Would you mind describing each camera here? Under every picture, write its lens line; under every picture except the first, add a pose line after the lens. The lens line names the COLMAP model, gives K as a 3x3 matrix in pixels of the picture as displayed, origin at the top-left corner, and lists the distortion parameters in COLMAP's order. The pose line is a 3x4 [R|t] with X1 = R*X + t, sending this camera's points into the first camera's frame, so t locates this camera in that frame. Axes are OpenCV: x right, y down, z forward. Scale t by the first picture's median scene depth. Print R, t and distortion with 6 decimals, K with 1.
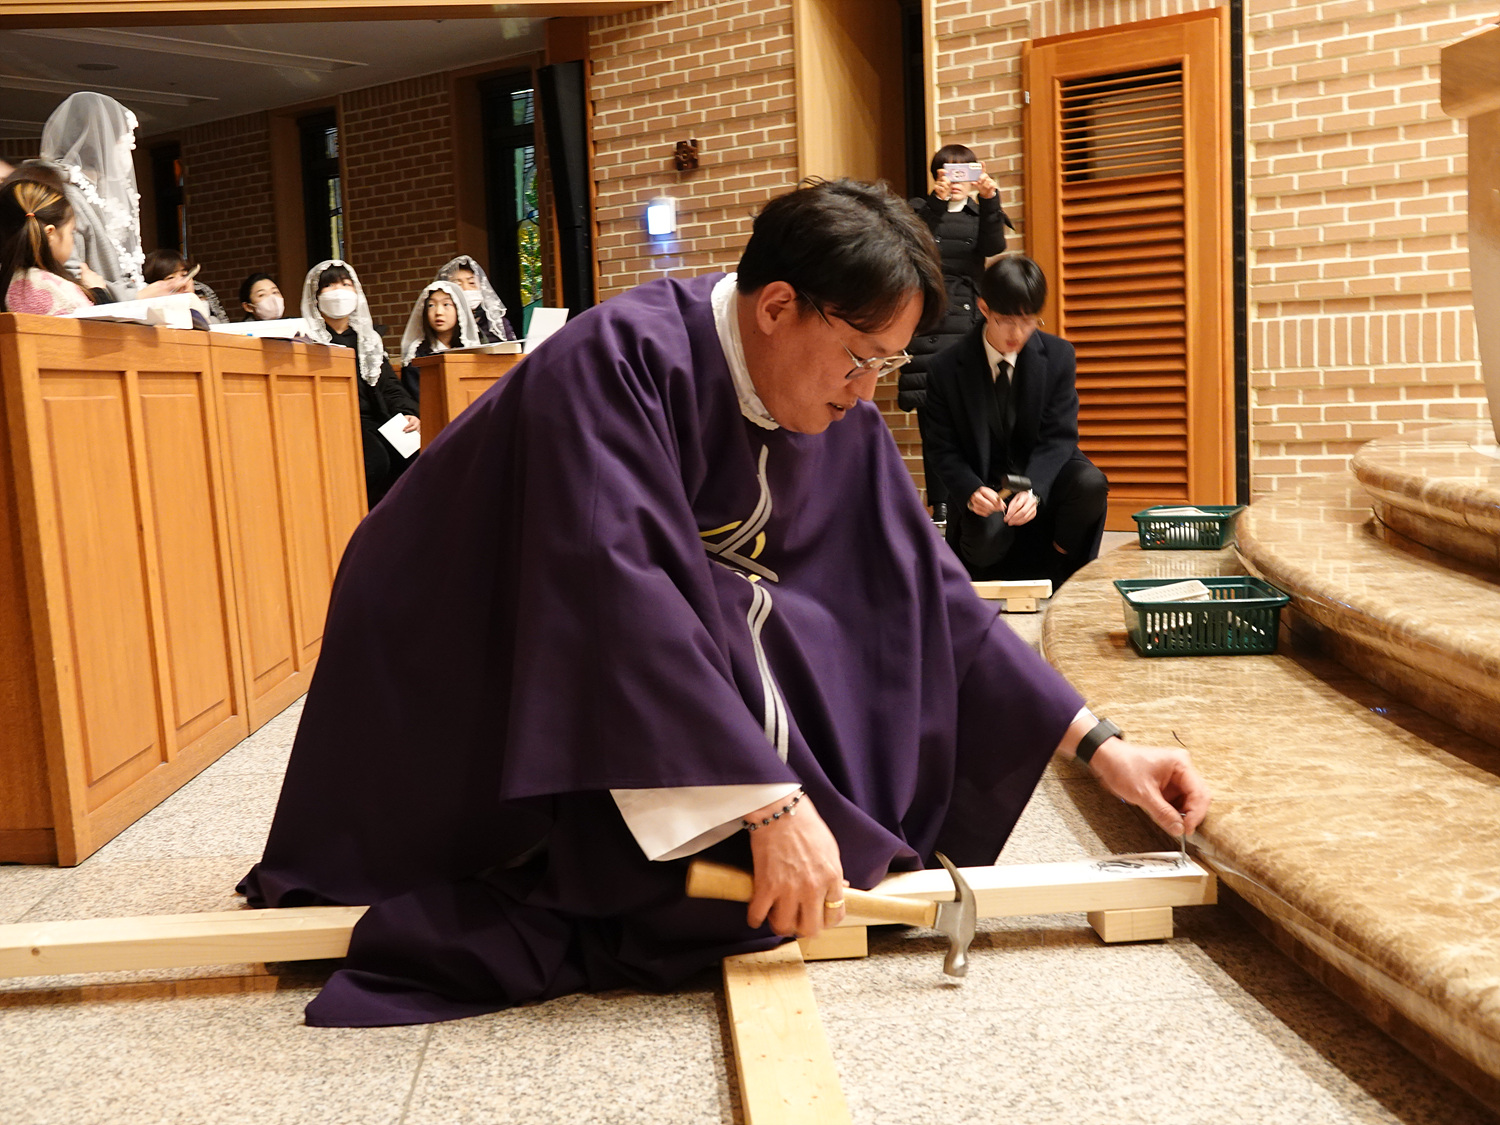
lens RADIAL K [[1803.6, 0, 738.1], [0, 1803.6, 562.7], [0, 0, 1]] dist [-0.047540, 0.000000]
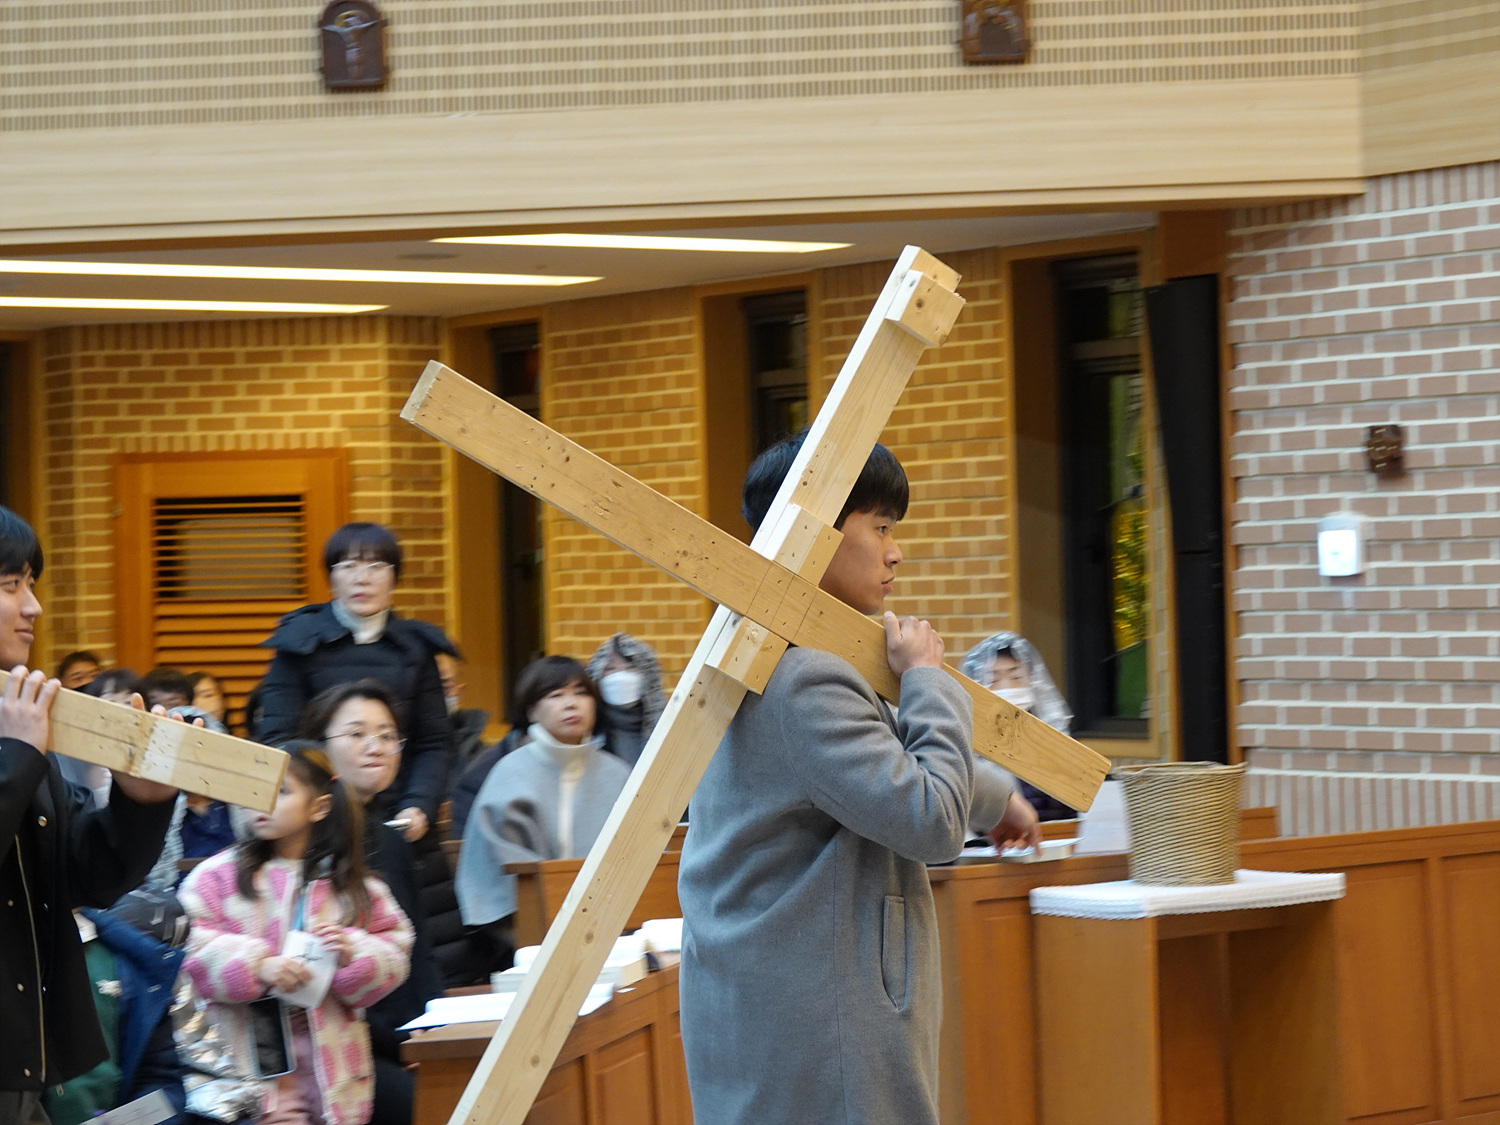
lens RADIAL K [[4241.7, 0, 750.4], [0, 4241.7, 565.9], [0, 0, 1]] dist [0.011140, 0.000000]
pose [[0.974455, 0.013137, -0.224199, 0.083466], [-0.032756, 0.995926, -0.084014, -0.063068], [0.222182, 0.089212, 0.970915, -0.415019]]
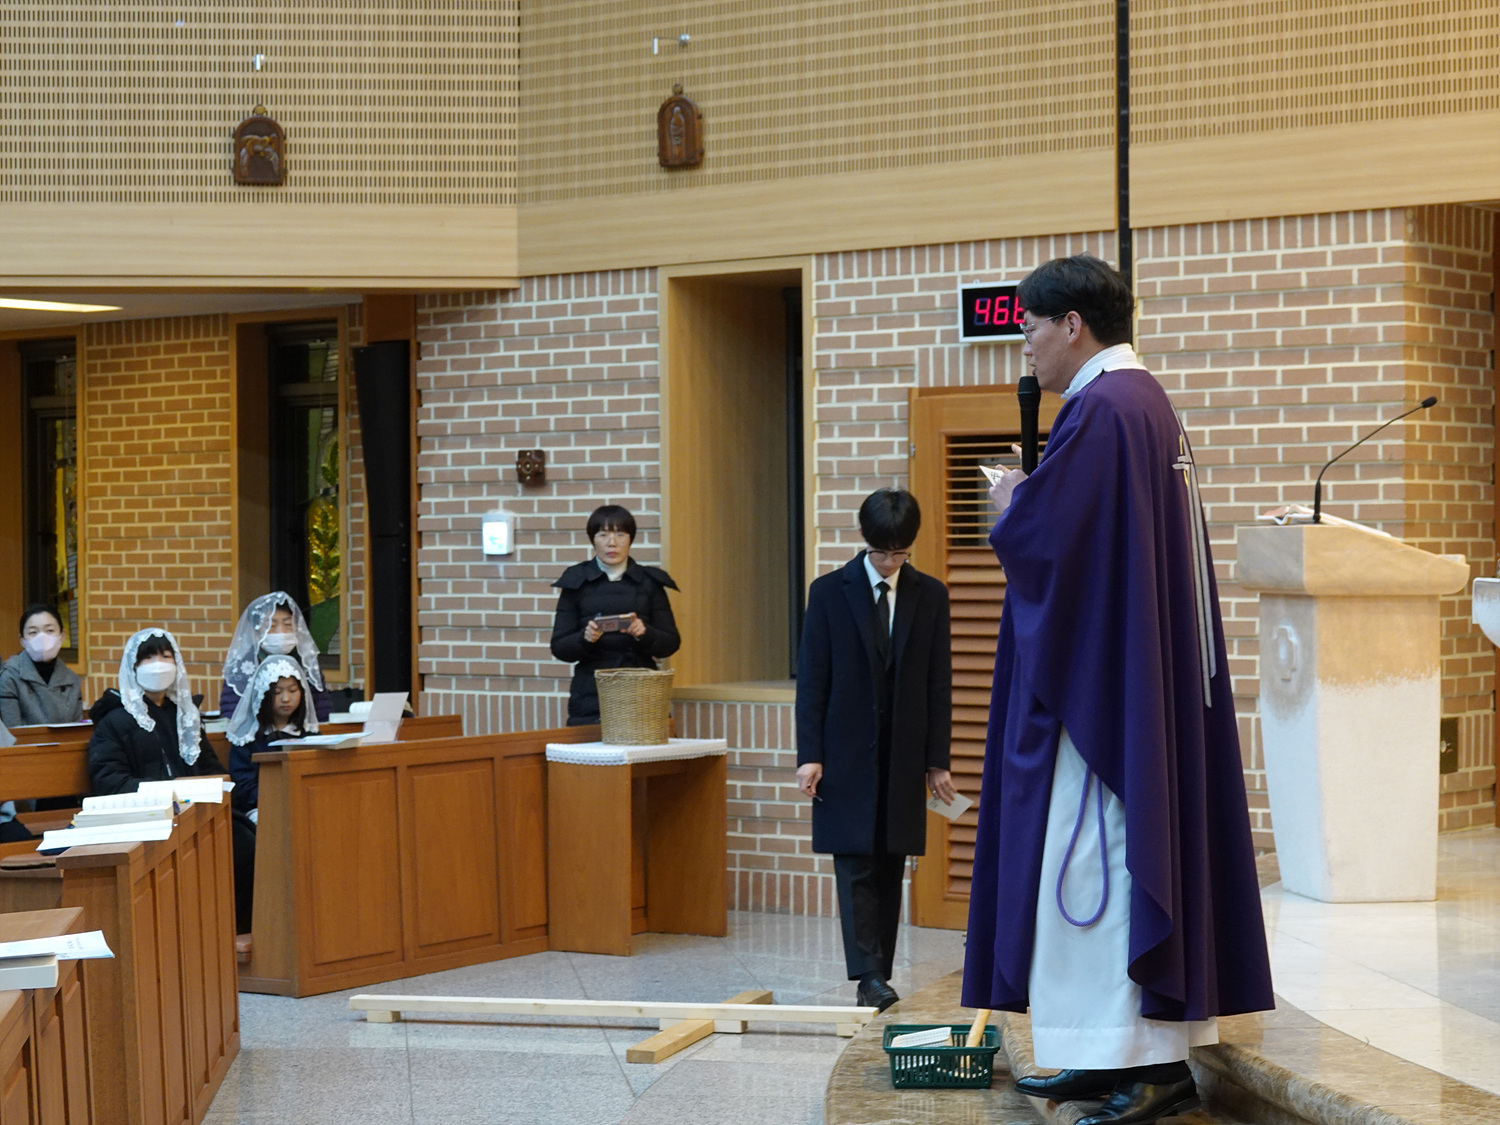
lens RADIAL K [[3279.6, 0, 747.8], [0, 3279.6, 561.8], [0, 0, 1]] dist [0.009454, 0.000000]
pose [[0.997587, 0.028572, 0.063278, -0.023240], [-0.022922, 0.995831, -0.088293, -0.045589], [-0.065537, 0.086629, 0.994083, -0.564775]]
